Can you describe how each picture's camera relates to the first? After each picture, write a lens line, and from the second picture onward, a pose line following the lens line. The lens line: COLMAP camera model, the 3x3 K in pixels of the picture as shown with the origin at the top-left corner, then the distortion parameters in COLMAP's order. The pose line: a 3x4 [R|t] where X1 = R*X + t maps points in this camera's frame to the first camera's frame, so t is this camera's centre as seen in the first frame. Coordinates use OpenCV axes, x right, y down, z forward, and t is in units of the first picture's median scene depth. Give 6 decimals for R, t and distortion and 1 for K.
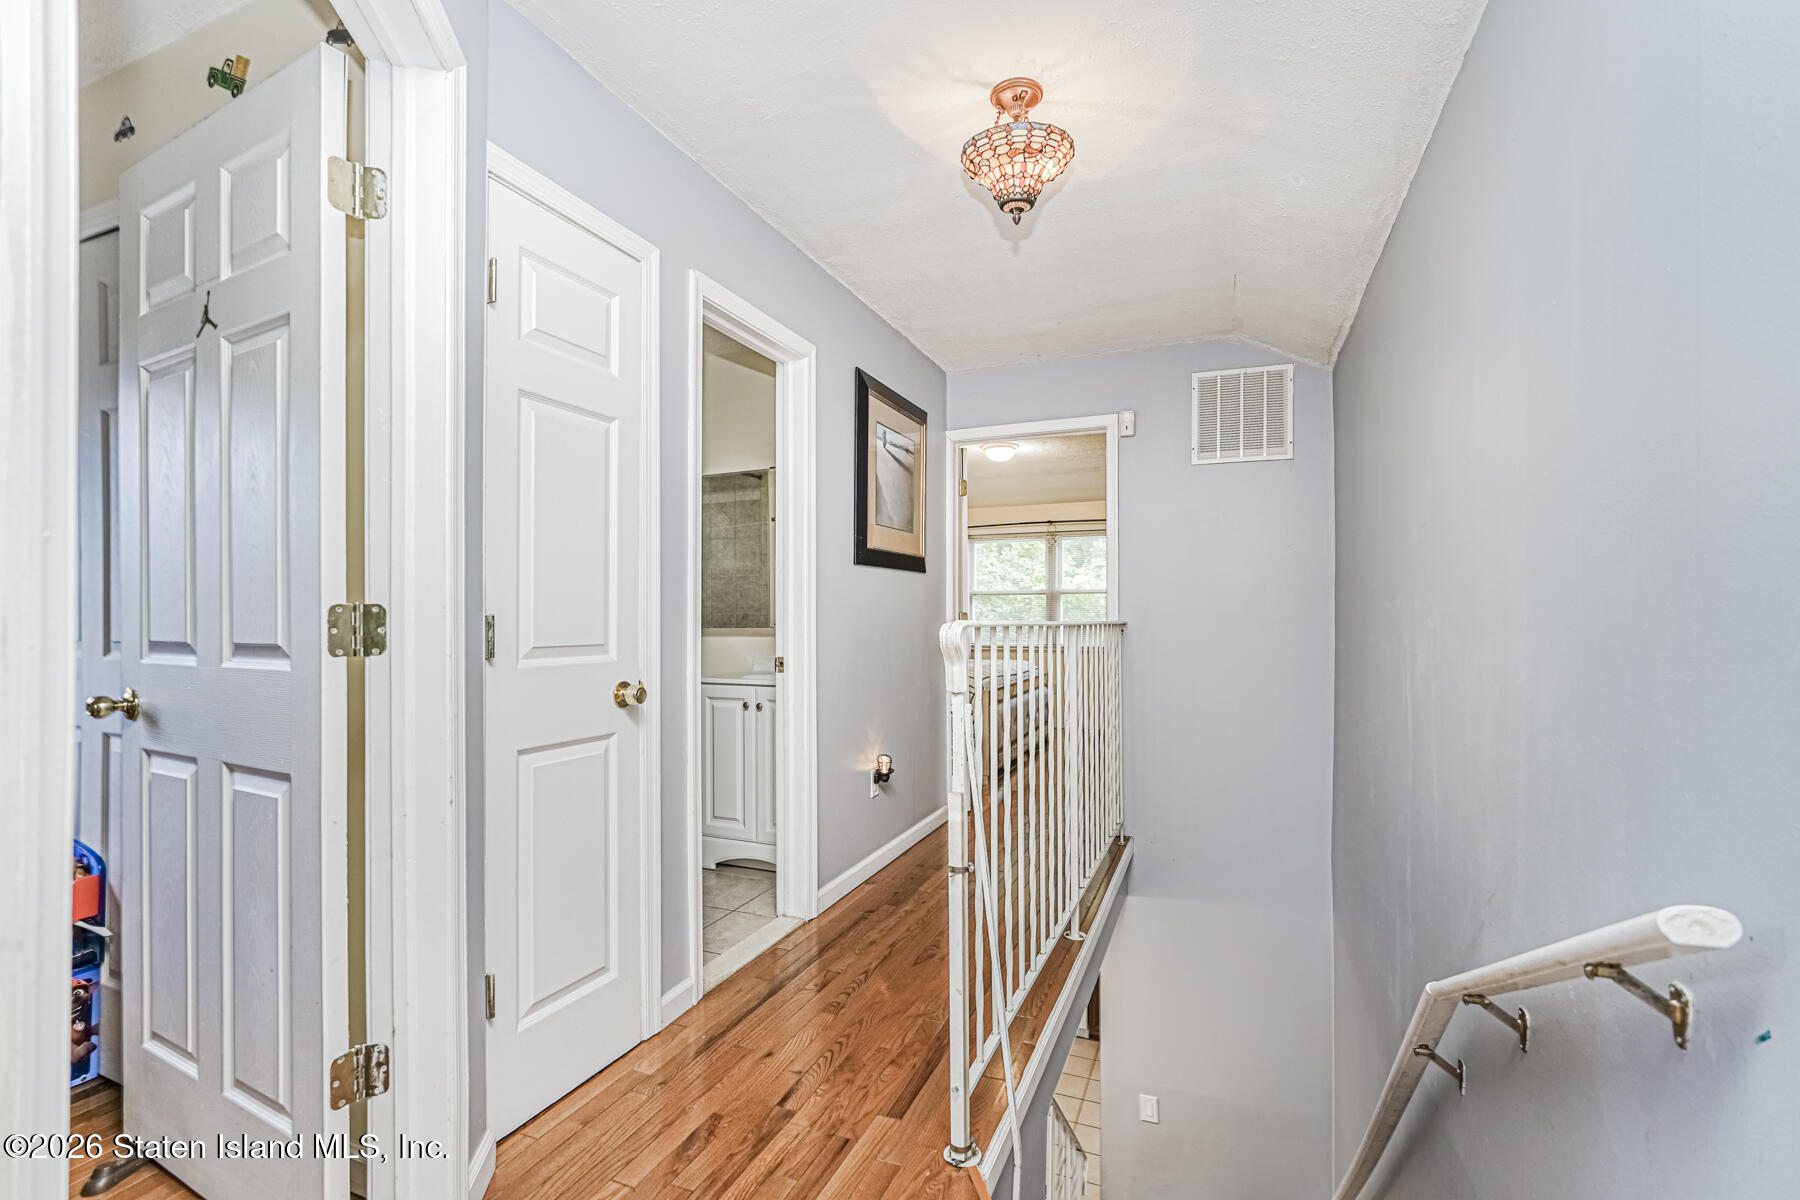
lens RADIAL K [[804.5, 0, 900.0], [0, 804.5, 609.1], [0, 0, 1]] dist [-0.000031, 0.000000]
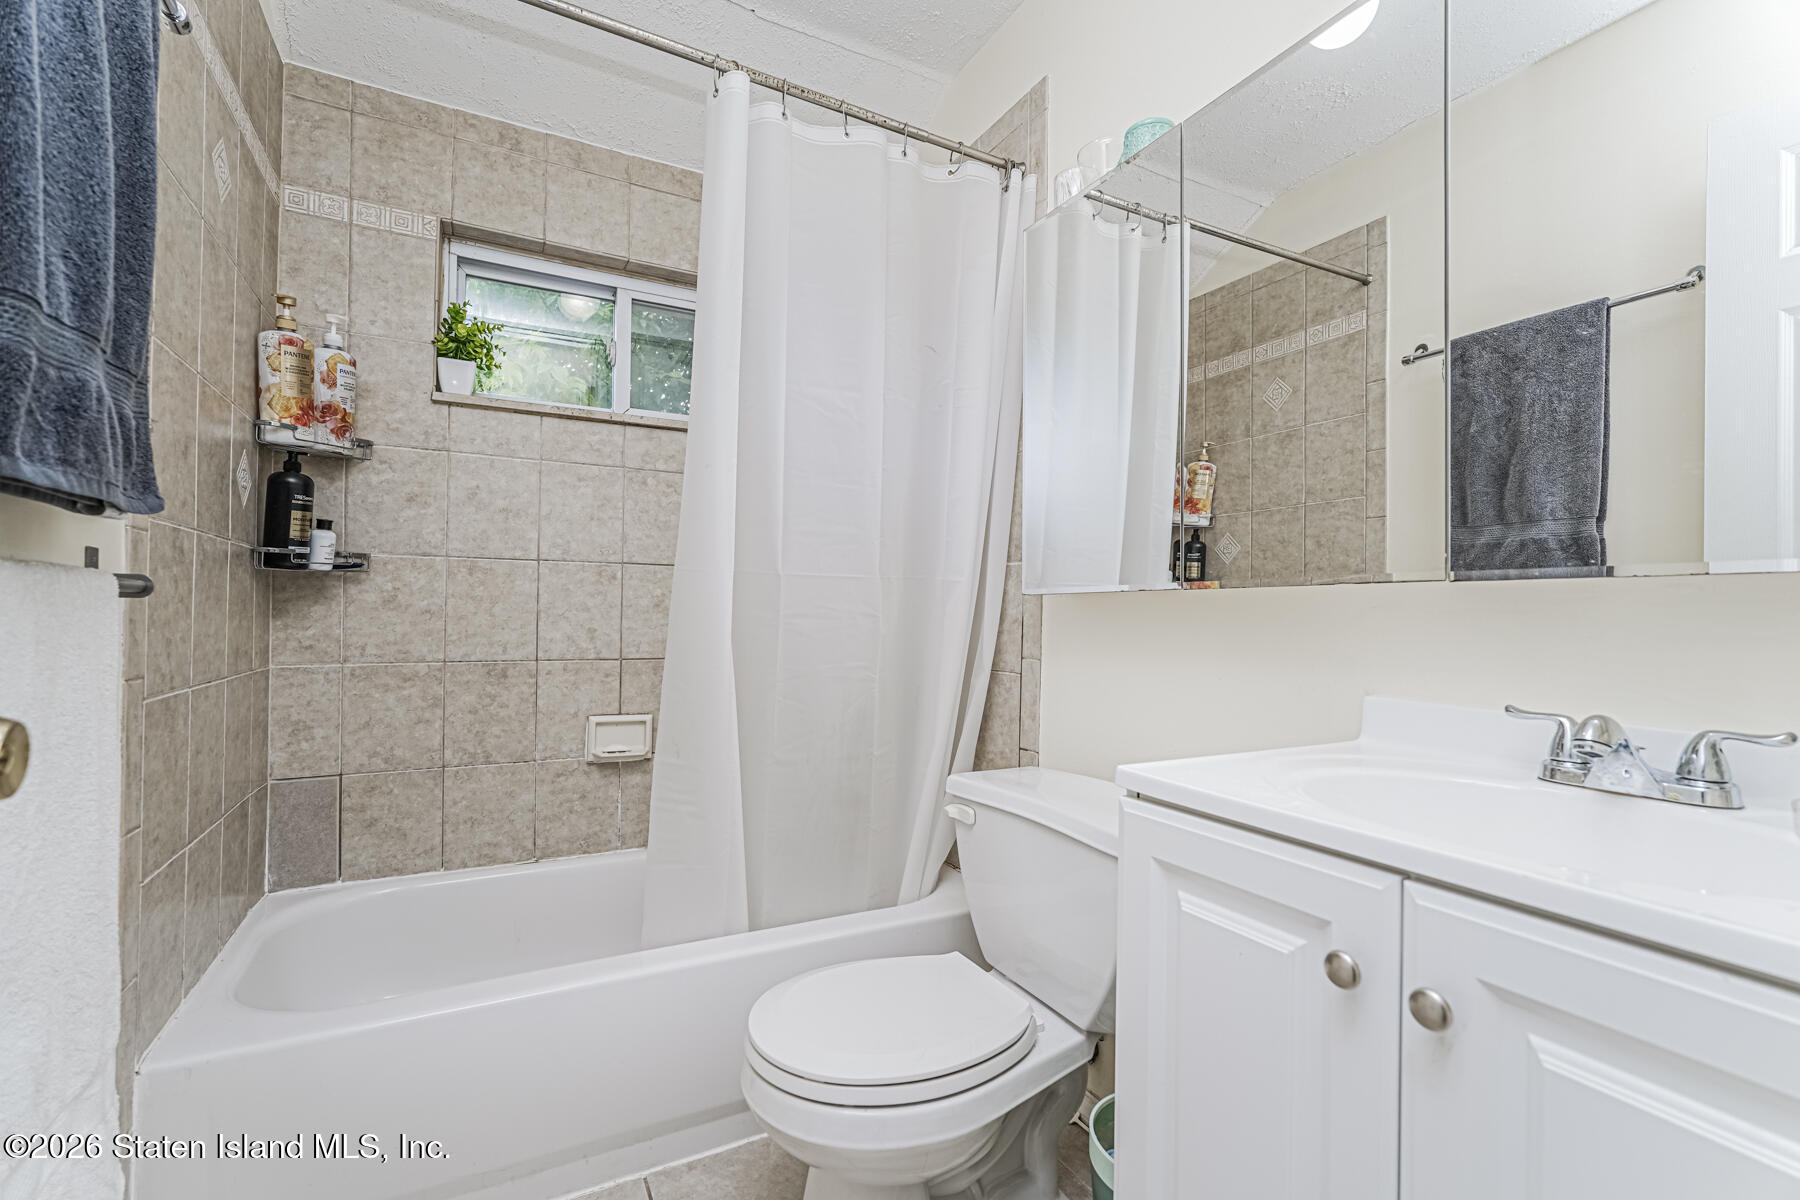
lens RADIAL K [[795.4, 0, 897.6], [0, 795.4, 605.3], [0, 0, 1]] dist [-0.002643, -0.000007]
pose [[0.777443, 0.007127, -0.628913, -0.095833], [-0.011861, 0.999924, -0.003331, 0.023550], [0.628842, 0.010049, 0.777468, 0.484382]]
